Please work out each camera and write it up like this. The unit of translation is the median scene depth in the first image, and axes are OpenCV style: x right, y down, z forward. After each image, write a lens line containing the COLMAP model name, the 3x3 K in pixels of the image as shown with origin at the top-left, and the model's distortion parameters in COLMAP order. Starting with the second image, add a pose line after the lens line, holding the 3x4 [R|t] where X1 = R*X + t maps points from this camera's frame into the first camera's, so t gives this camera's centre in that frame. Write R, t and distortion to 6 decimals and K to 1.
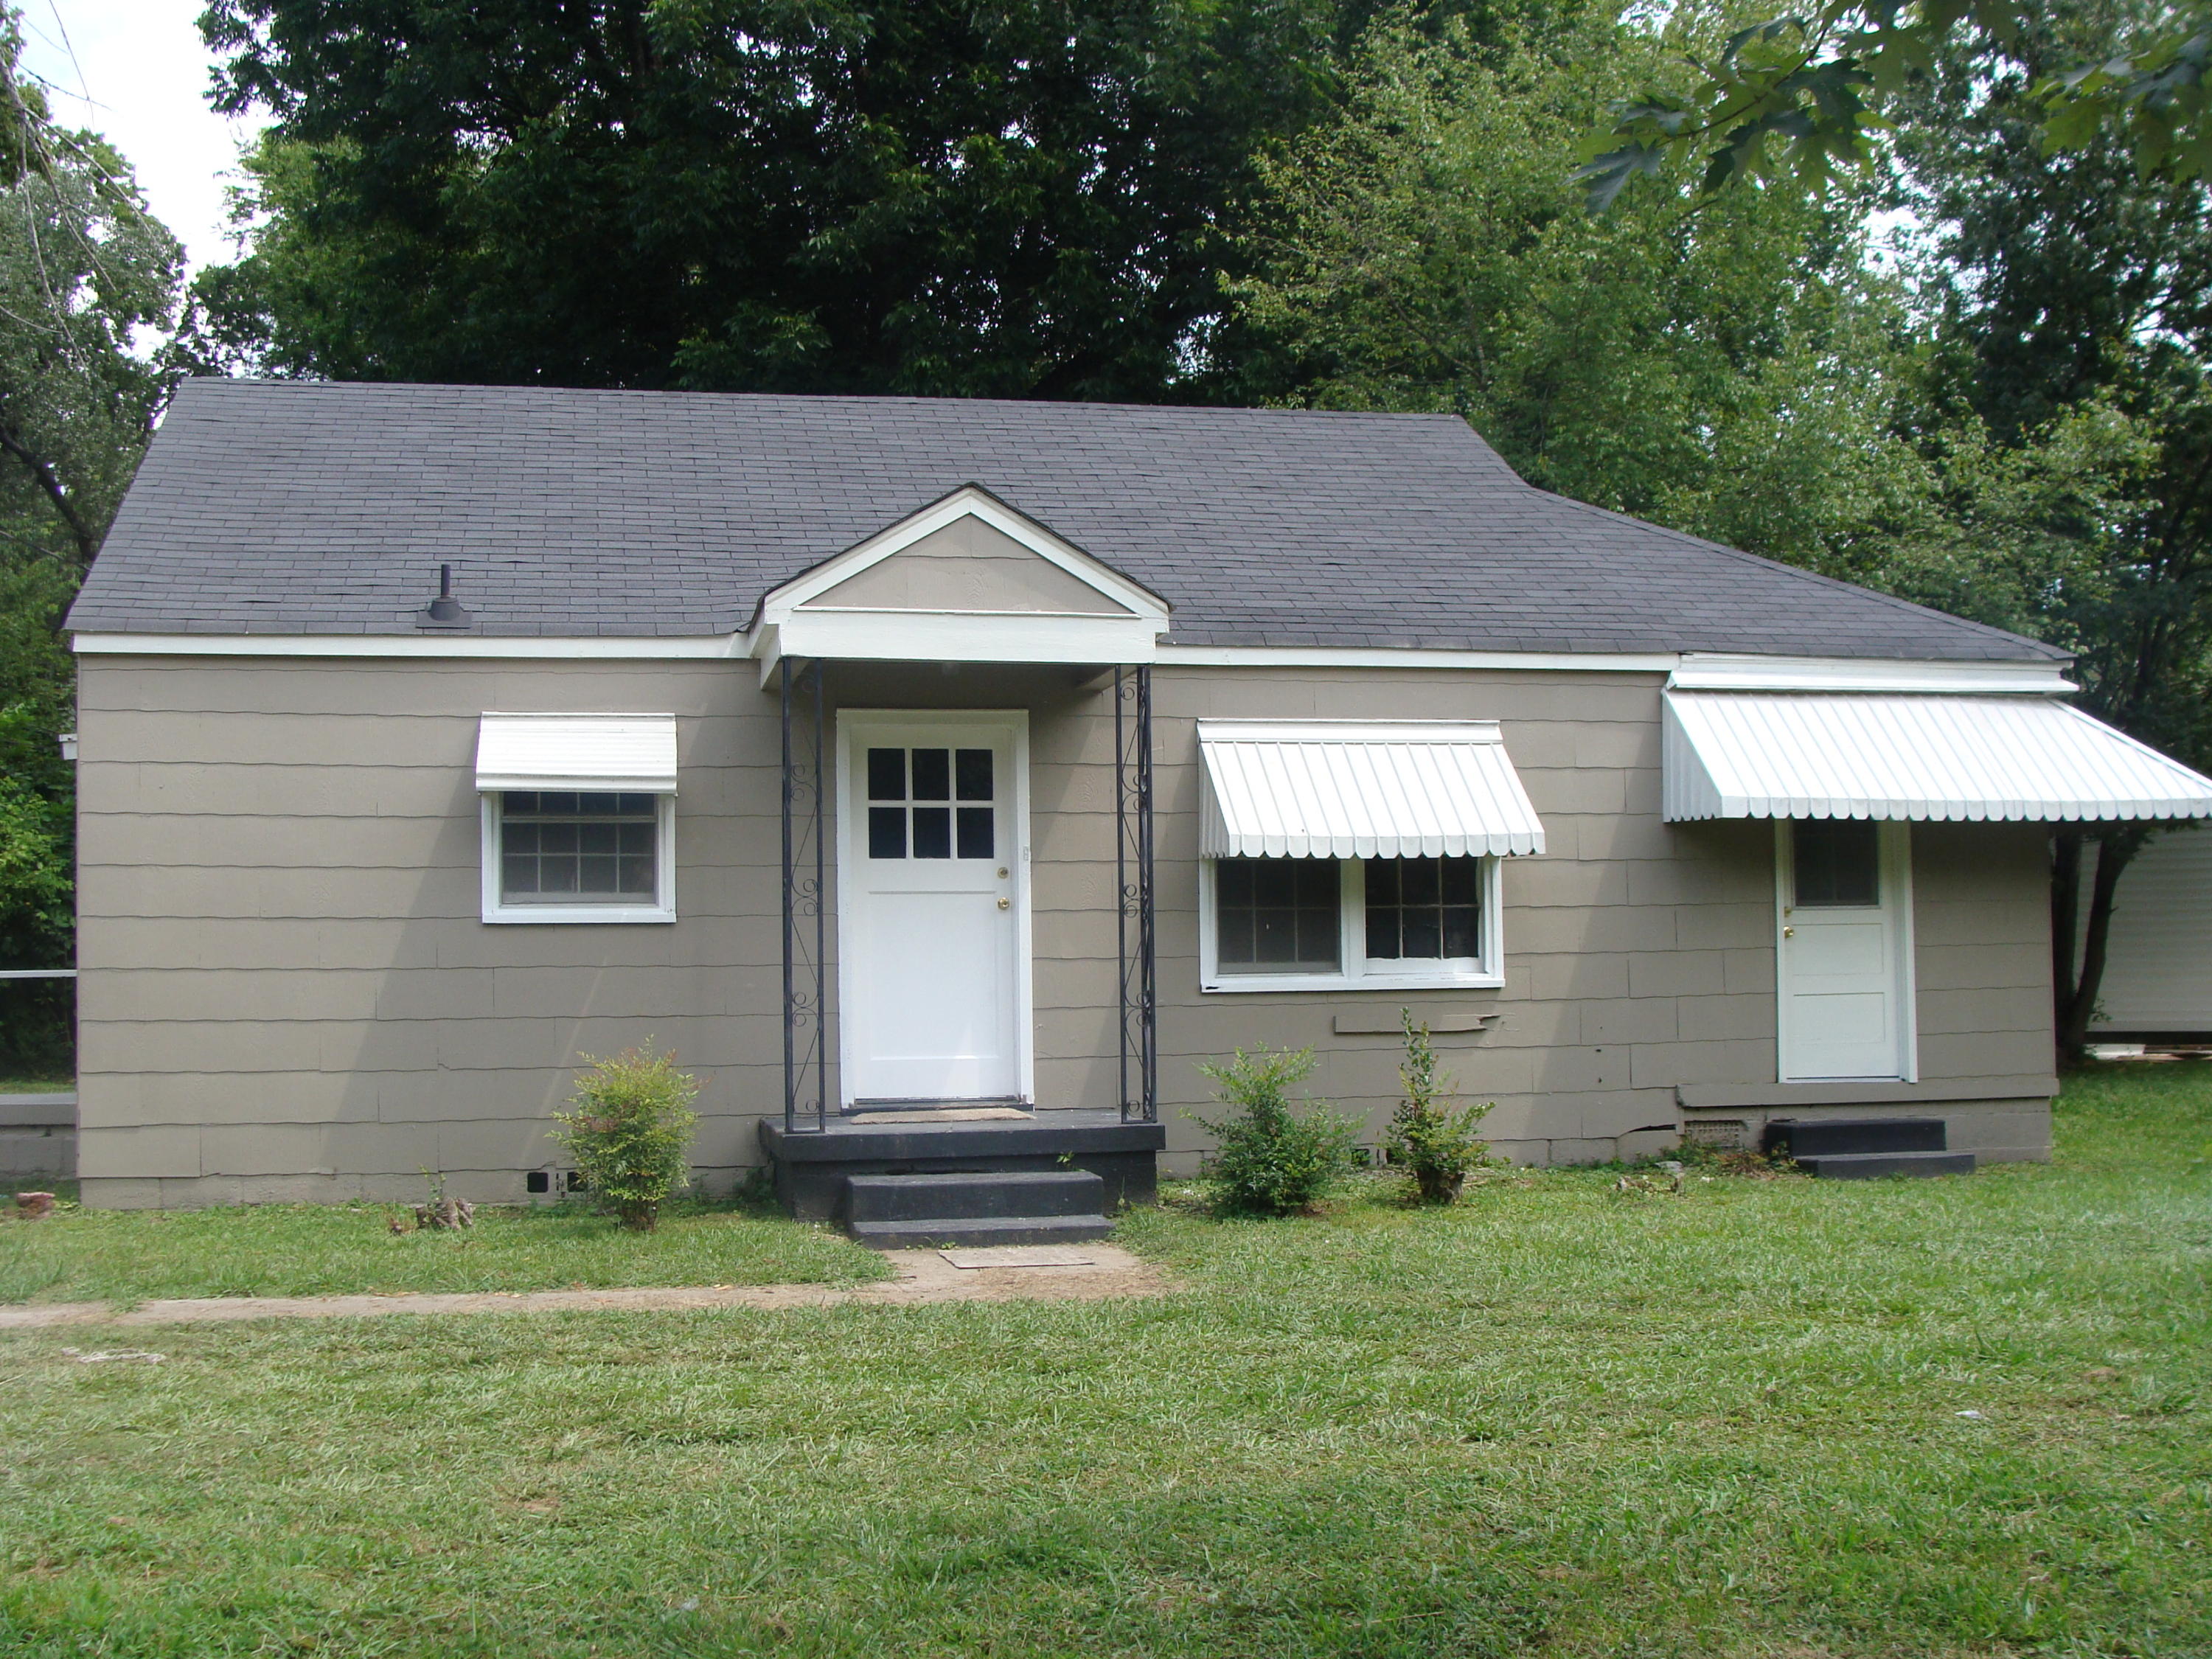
lens RADIAL K [[2492.1, 0, 1108.9], [0, 2492.1, 892.0], [0, 0, 1]] dist [-0.207619, 0.233114]
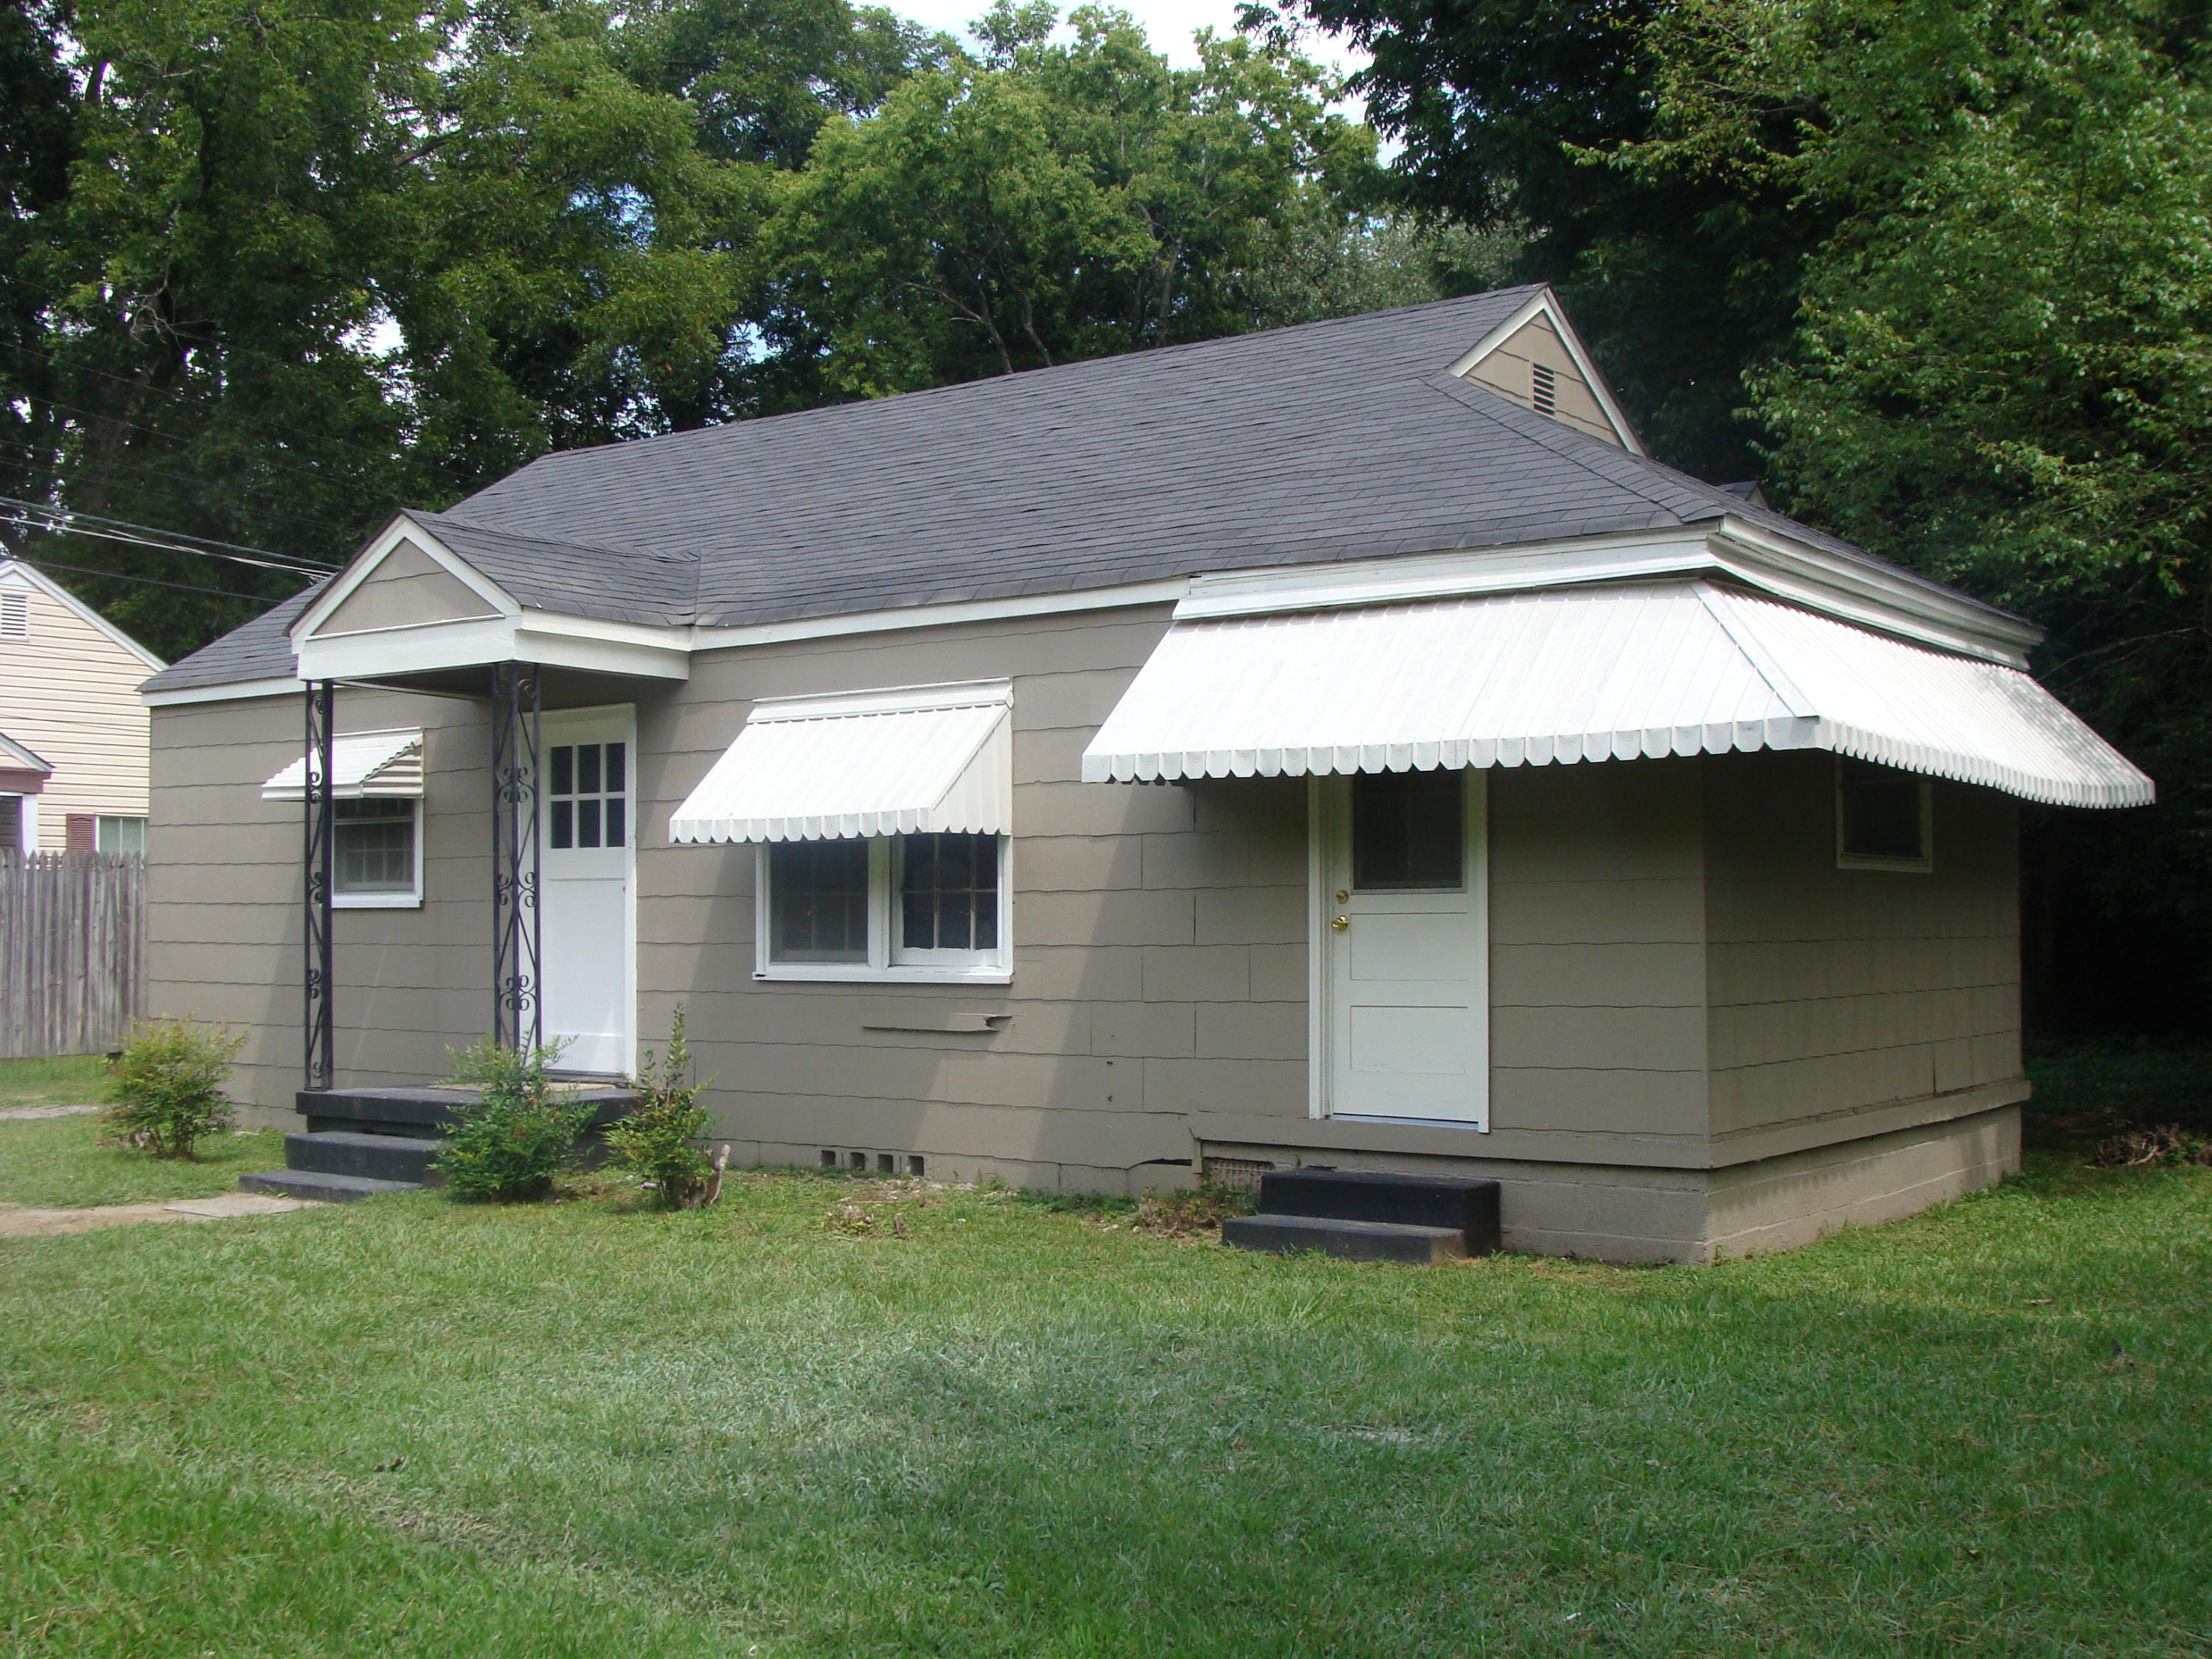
lens RADIAL K [[2492.1, 0, 1108.9], [0, 2492.1, 892.0], [0, 0, 1]] dist [-0.207619, 0.233114]
pose [[0.656754, -0.002031, -0.754102, 0.844693], [0.010402, 0.999926, 0.006367, 0.001089], [0.754033, -0.012026, 0.656727, 0.453924]]
